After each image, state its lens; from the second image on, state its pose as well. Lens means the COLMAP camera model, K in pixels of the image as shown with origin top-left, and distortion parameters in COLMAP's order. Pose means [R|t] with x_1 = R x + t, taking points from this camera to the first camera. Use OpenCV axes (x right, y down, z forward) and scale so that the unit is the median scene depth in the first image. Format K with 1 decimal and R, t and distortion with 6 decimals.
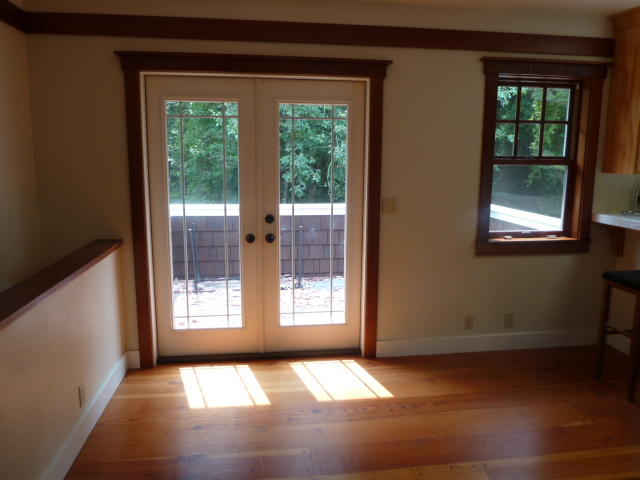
lens RADIAL K [[476.2, 0, 319.2], [0, 476.2, 237.5], [0, 0, 1]] dist [-0.031780, -0.002781]
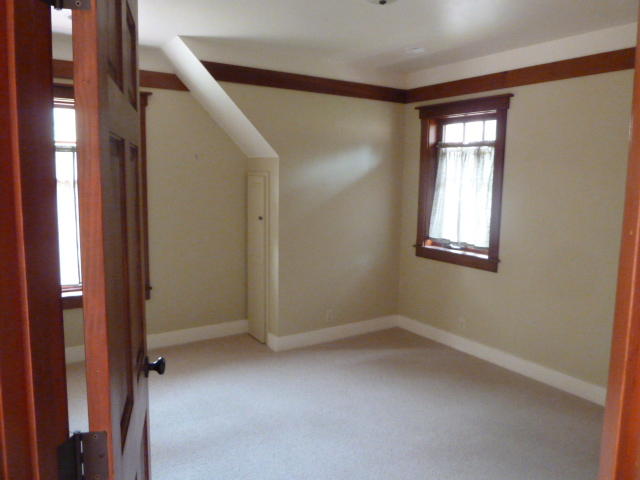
lens RADIAL K [[476.2, 0, 319.2], [0, 476.2, 237.5], [0, 0, 1]] dist [-0.031780, -0.002781]
pose [[0.428959, 0.114232, -0.896072, 1.388698], [-0.156166, 0.986414, 0.050990, -0.036402], [0.889723, 0.118063, 0.440970, 0.215083]]
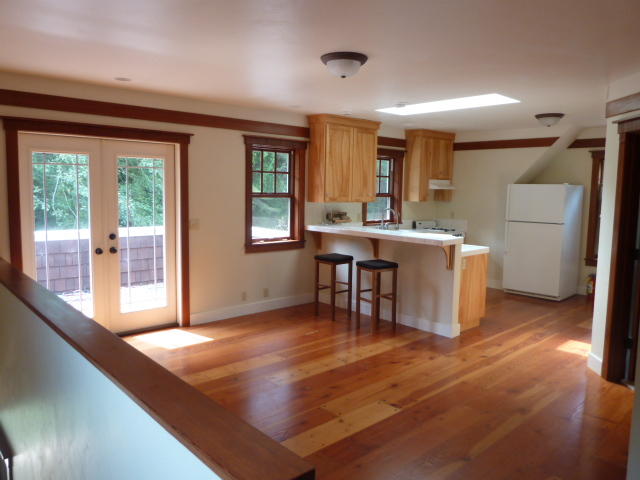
lens RADIAL K [[476.2, 0, 319.2], [0, 476.2, 237.5], [0, 0, 1]] dist [-0.031780, -0.002781]
pose [[0.825089, -0.048312, 0.562933, -0.381558], [0.079340, 0.996372, -0.030779, 0.054234], [-0.559404, 0.070058, 0.825929, -0.496616]]
